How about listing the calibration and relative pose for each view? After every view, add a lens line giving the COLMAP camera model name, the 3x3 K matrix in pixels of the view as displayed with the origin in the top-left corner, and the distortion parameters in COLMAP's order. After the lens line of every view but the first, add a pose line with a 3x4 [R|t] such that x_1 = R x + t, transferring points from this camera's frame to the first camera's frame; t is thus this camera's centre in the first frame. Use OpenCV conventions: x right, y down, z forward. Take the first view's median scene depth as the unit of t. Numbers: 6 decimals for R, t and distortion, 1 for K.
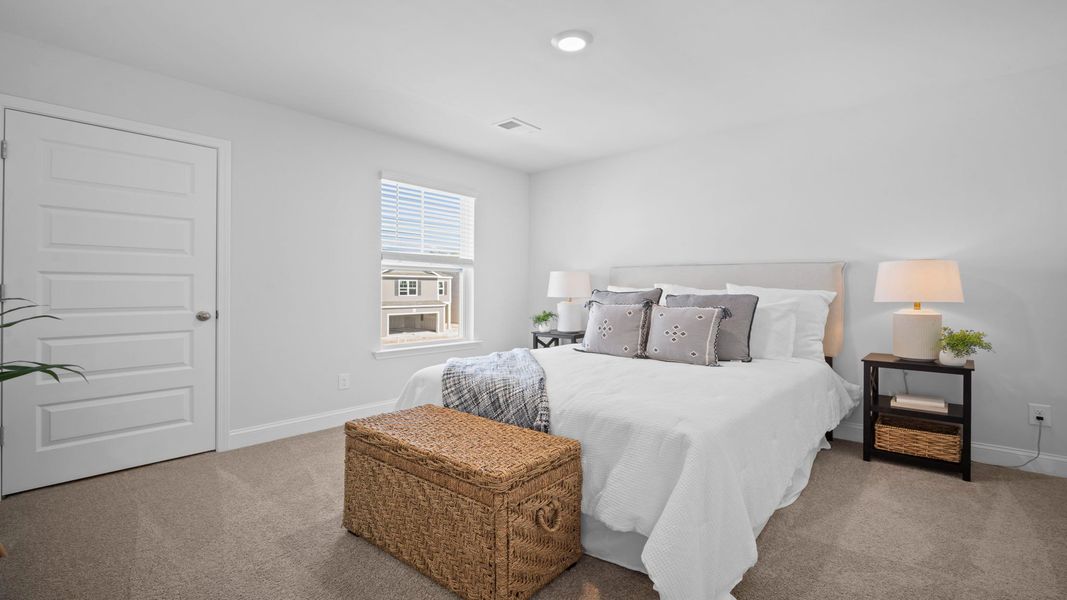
lens RADIAL K [[474.4, 0, 534.8], [0, 474.4, 295.0], [0, 0, 1]] dist [-0.016315, 0.004703]
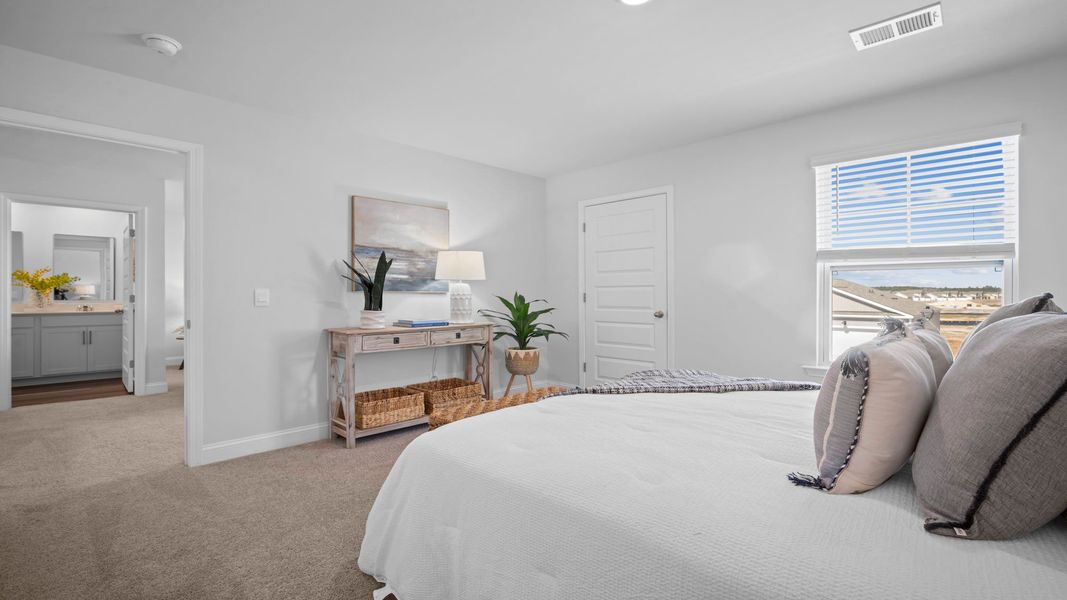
lens RADIAL K [[474.4, 0, 534.4], [0, 474.4, 295.7], [0, 0, 1]] dist [-0.016315, 0.004703]
pose [[-0.087828, 0.007883, -0.996104, 0.749974], [-0.006126, 0.999946, 0.008454, -0.021343], [0.996117, 0.006844, -0.087775, 0.744215]]
